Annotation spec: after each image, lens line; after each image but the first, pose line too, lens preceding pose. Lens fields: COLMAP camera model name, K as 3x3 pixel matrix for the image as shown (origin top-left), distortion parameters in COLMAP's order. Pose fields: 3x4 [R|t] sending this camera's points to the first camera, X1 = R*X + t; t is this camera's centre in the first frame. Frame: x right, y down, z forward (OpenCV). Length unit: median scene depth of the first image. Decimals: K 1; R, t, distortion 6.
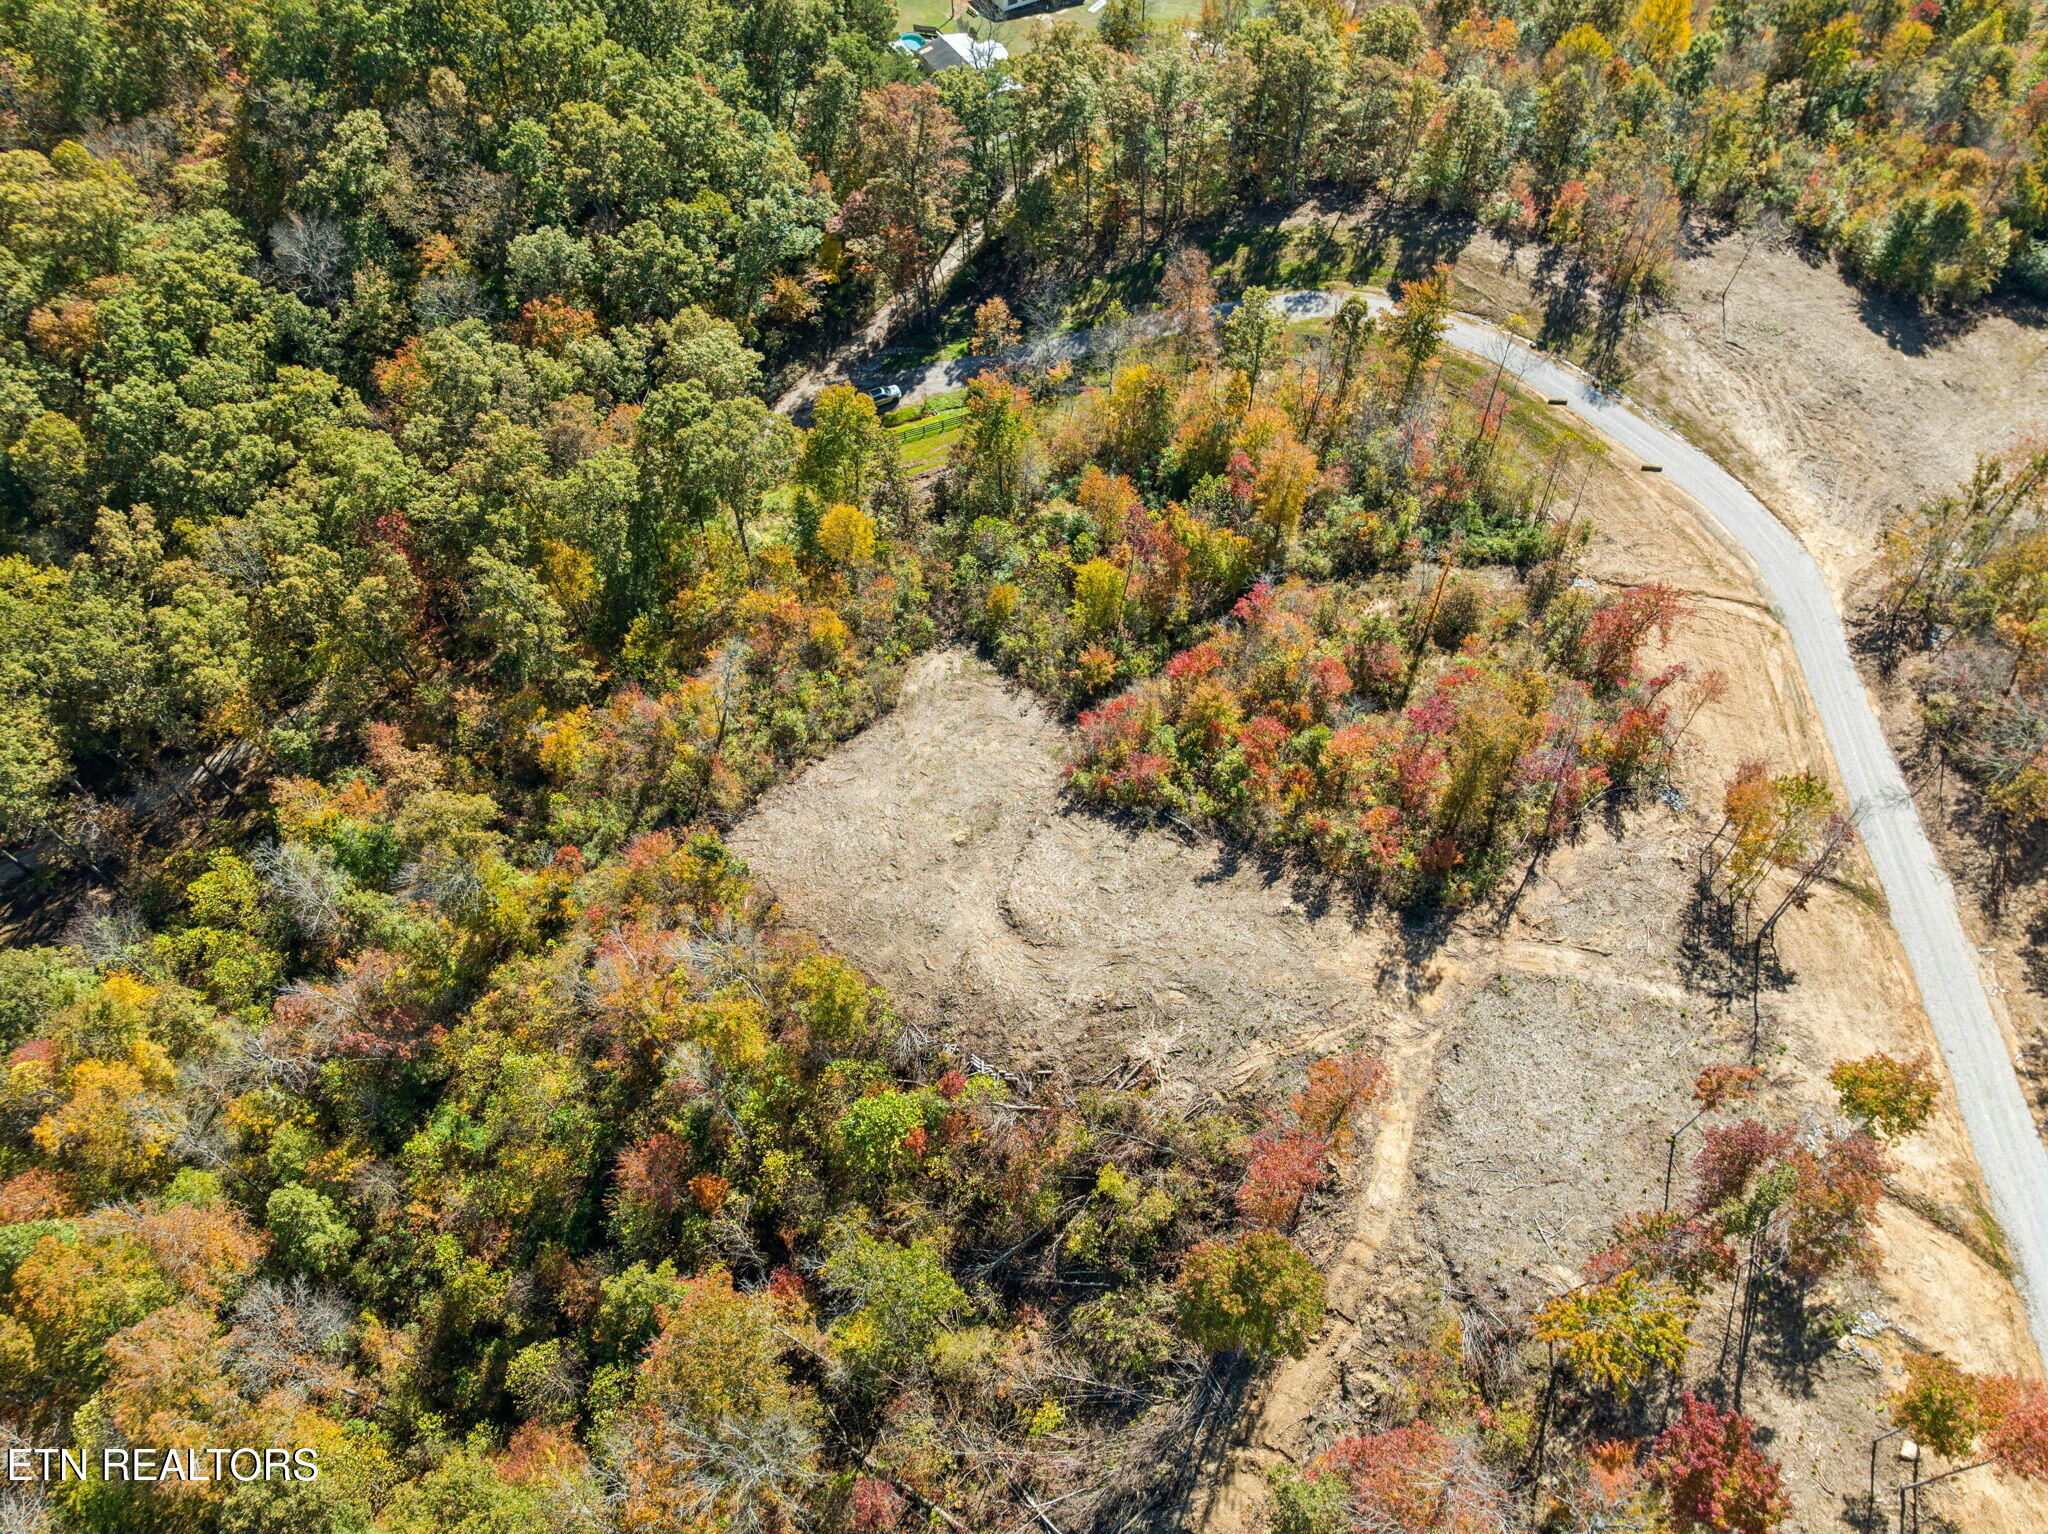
lens RADIAL K [[1443.0, 0, 1017.8], [0, 1443.0, 760.7], [0, 0, 1]] dist [-0.029119, -0.012950]
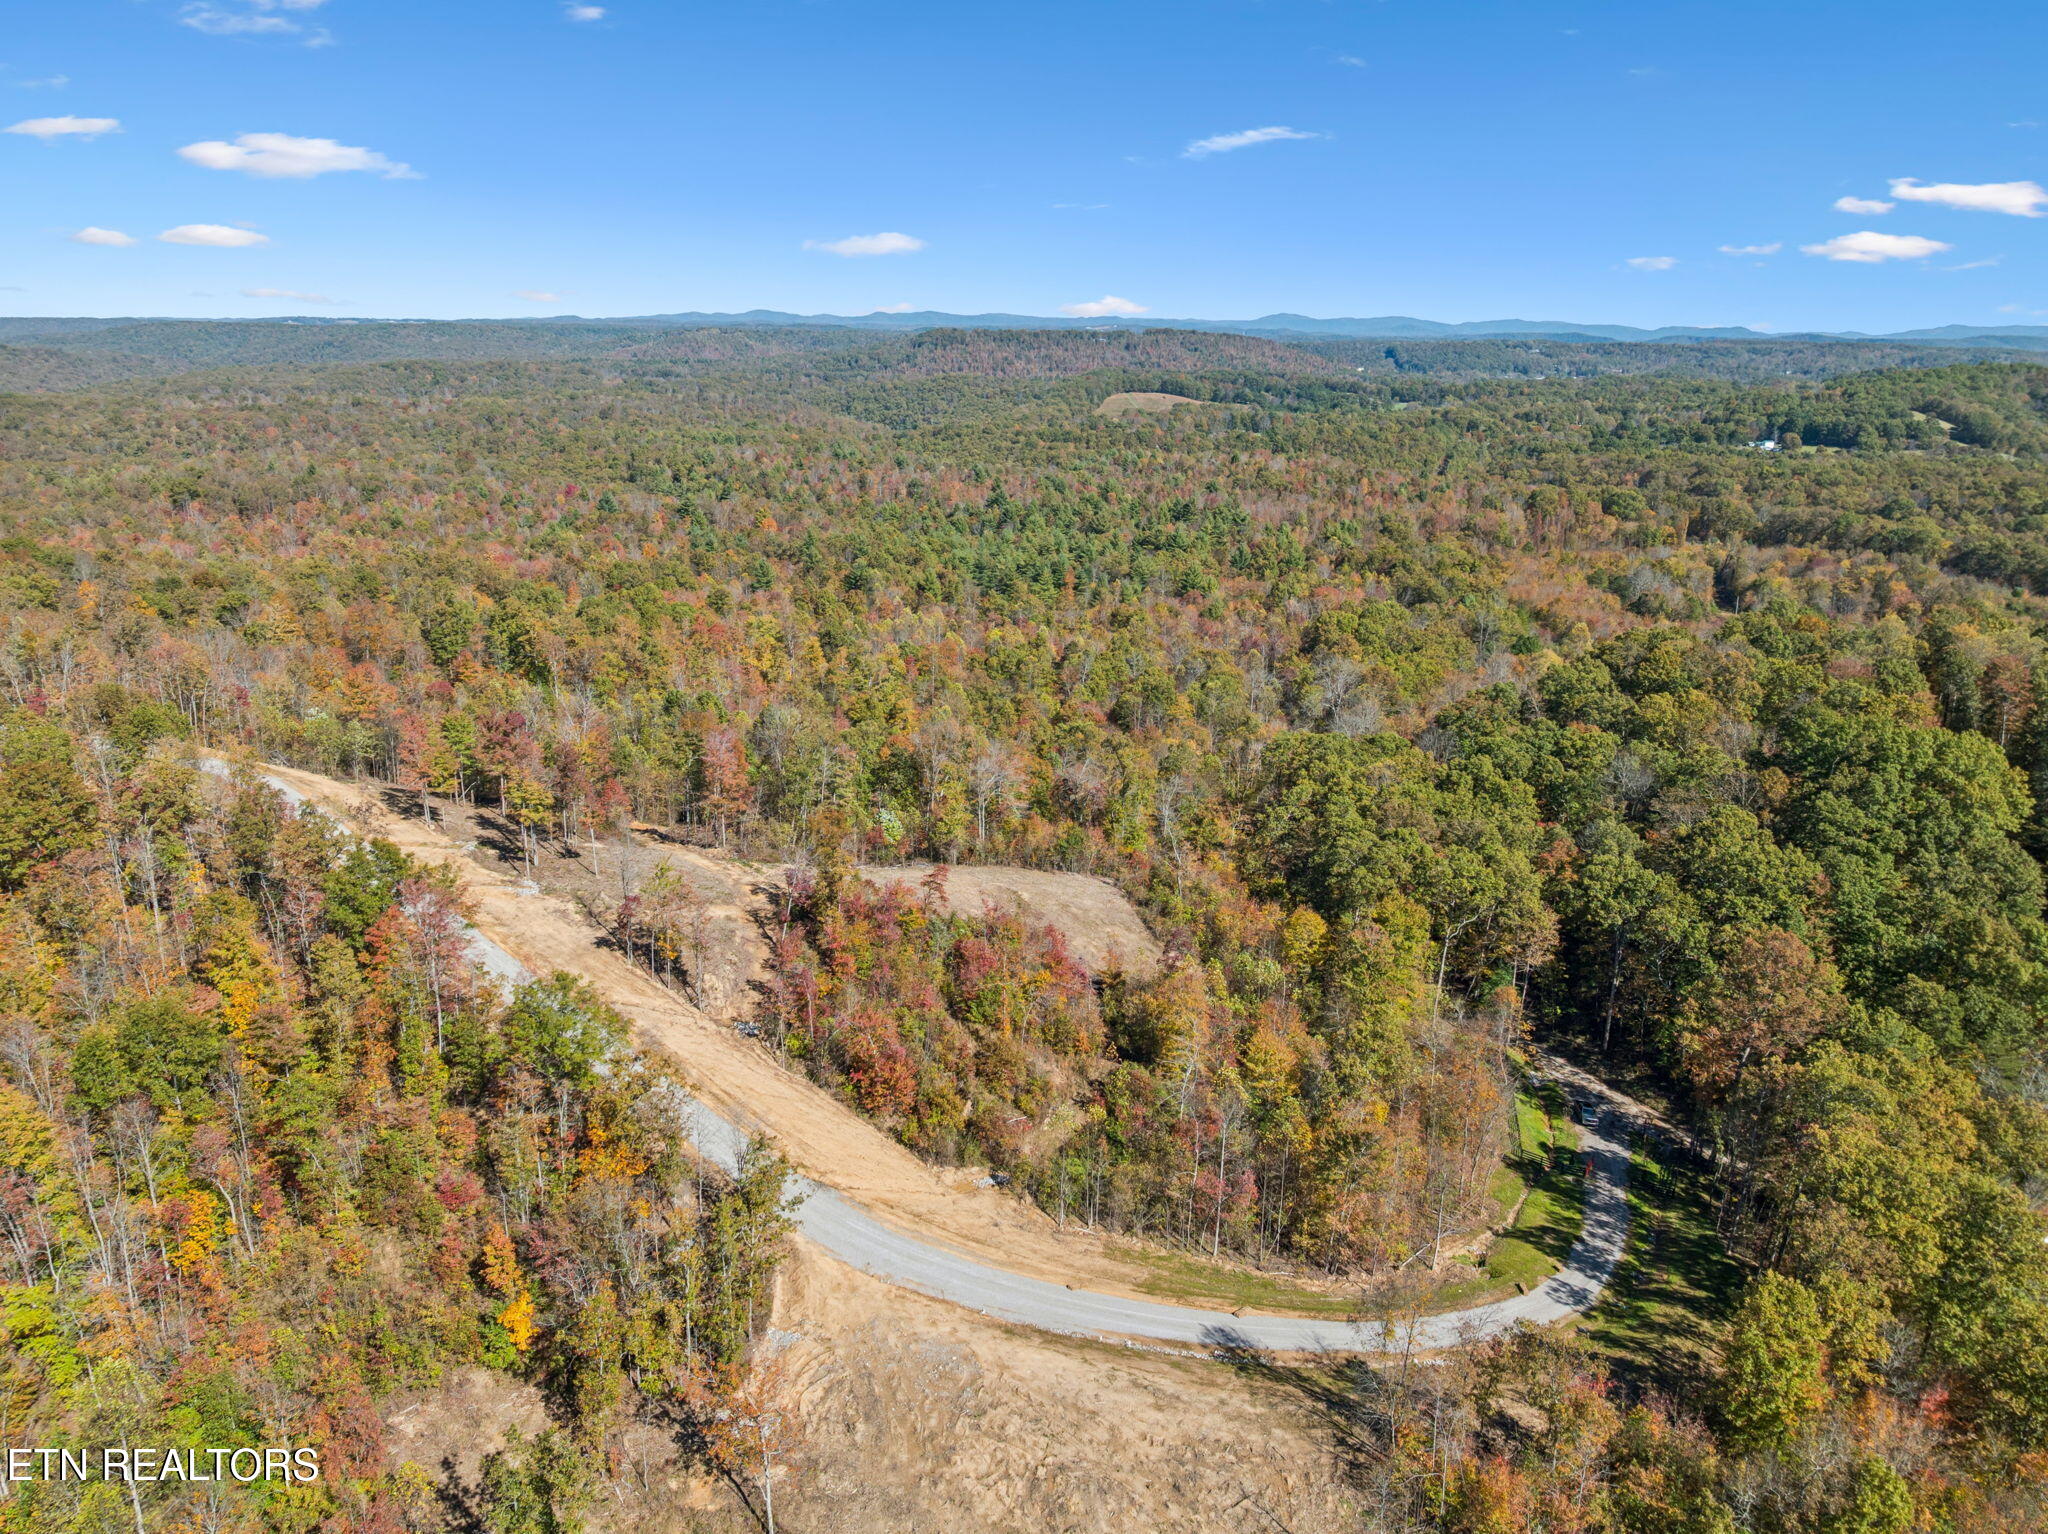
lens RADIAL K [[1523.8, 0, 1024.0], [0, 1523.8, 728.0], [0, 0, 1]] dist [-0.030681, -0.004888]
pose [[-0.493533, 0.225752, -0.839917, 1.108849], [-0.728247, 0.420697, 0.540990, -0.781186], [0.475480, 0.878664, -0.043225, 0.744498]]
